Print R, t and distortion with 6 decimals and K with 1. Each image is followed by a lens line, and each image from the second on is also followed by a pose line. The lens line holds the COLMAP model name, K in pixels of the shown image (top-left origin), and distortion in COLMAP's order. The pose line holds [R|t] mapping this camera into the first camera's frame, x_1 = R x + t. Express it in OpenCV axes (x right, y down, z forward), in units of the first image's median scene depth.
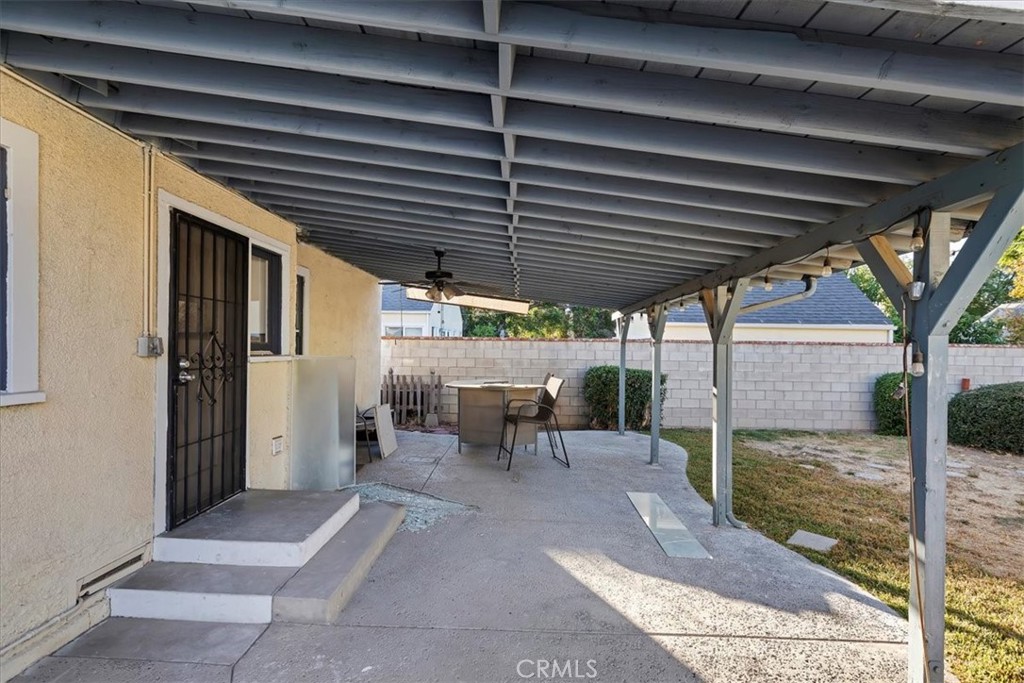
lens RADIAL K [[472.7, 0, 512.0], [0, 472.7, 341.5], [0, 0, 1]] dist [-0.006753, -0.000297]
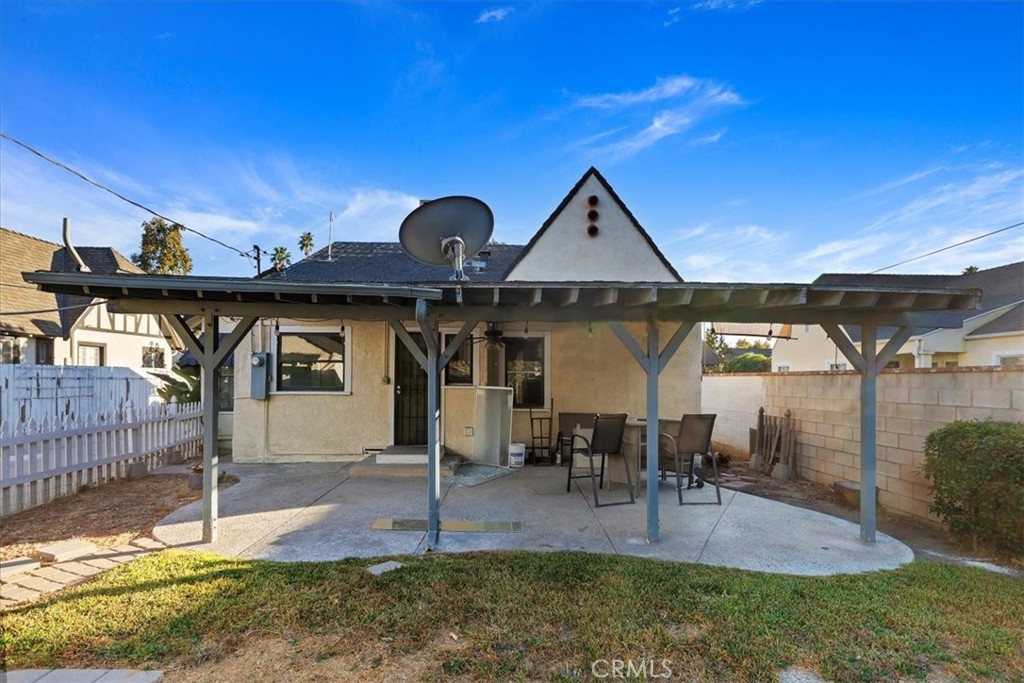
lens RADIAL K [[463.0, 0, 511.3], [0, 463.0, 377.2], [0, 0, 1]] dist [-0.000374, -0.000296]
pose [[0.029078, -0.022731, -0.999319, 0.751548], [0.005001, 0.999732, -0.022595, 0.016854], [0.999565, -0.004340, 0.029184, 0.567895]]
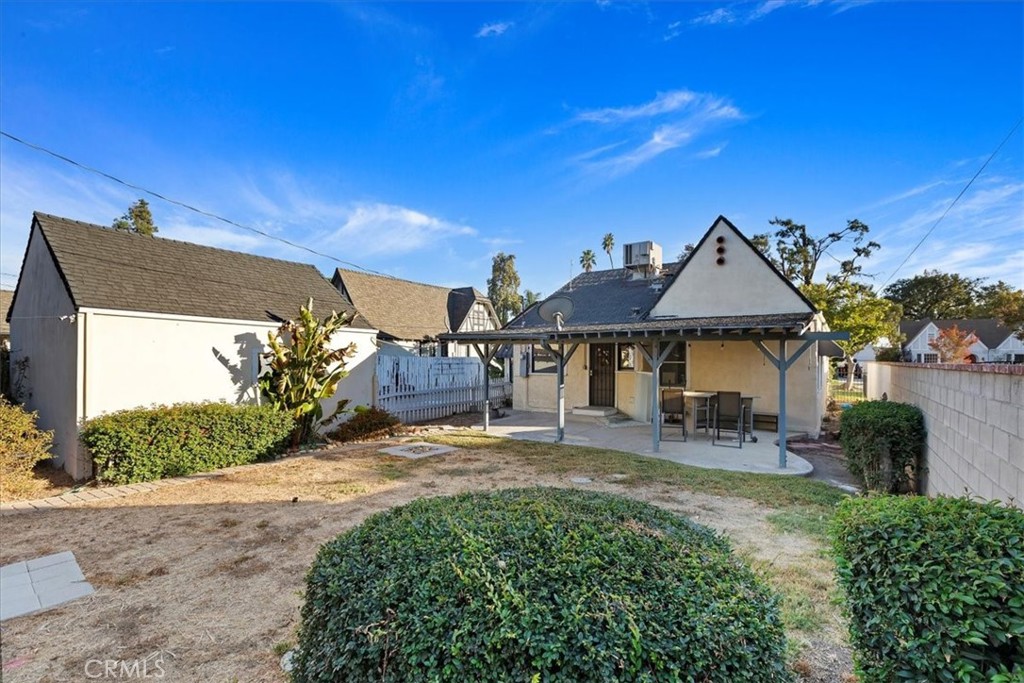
lens RADIAL K [[460.6, 0, 523.4], [0, 460.6, 345.9], [0, 0, 1]] dist [-0.004441, -0.000227]
pose [[-0.563379, -0.040868, -0.825187, 1.279233], [-0.003407, 0.998882, -0.047144, 0.001477], [0.826191, -0.023749, -0.562889, 1.098850]]
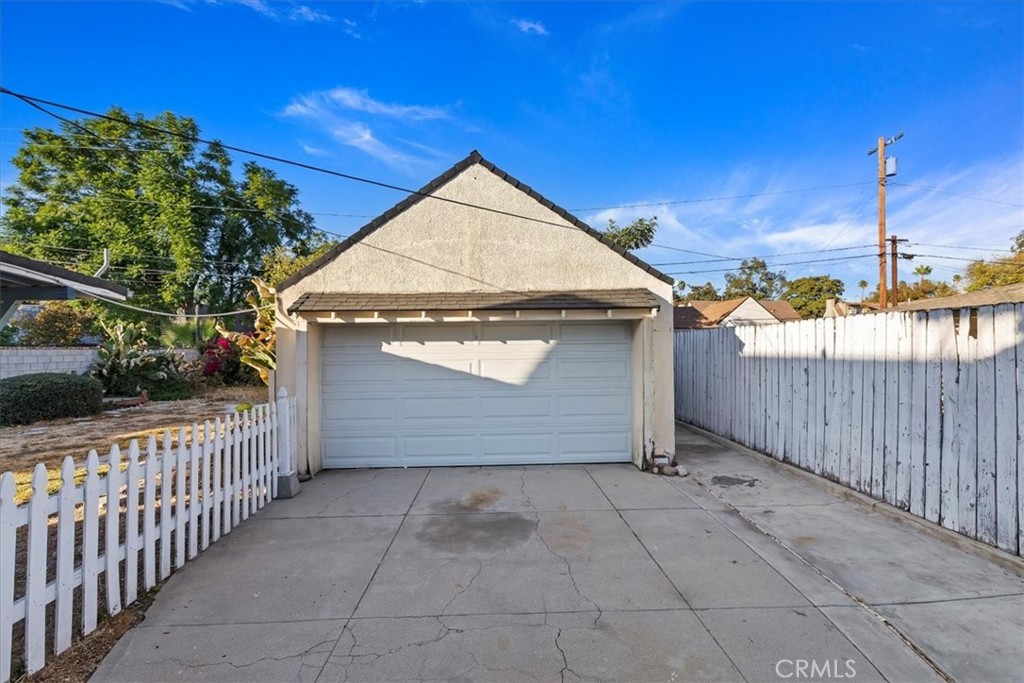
lens RADIAL K [[472.7, 0, 512.0], [0, 472.7, 341.5], [0, 0, 1]] dist [-0.006753, -0.000297]
pose [[-0.045997, -0.003856, 0.998934, -0.357262], [-0.002948, 0.999989, 0.003725, -0.019371], [-0.998937, -0.002774, -0.046007, -0.356468]]
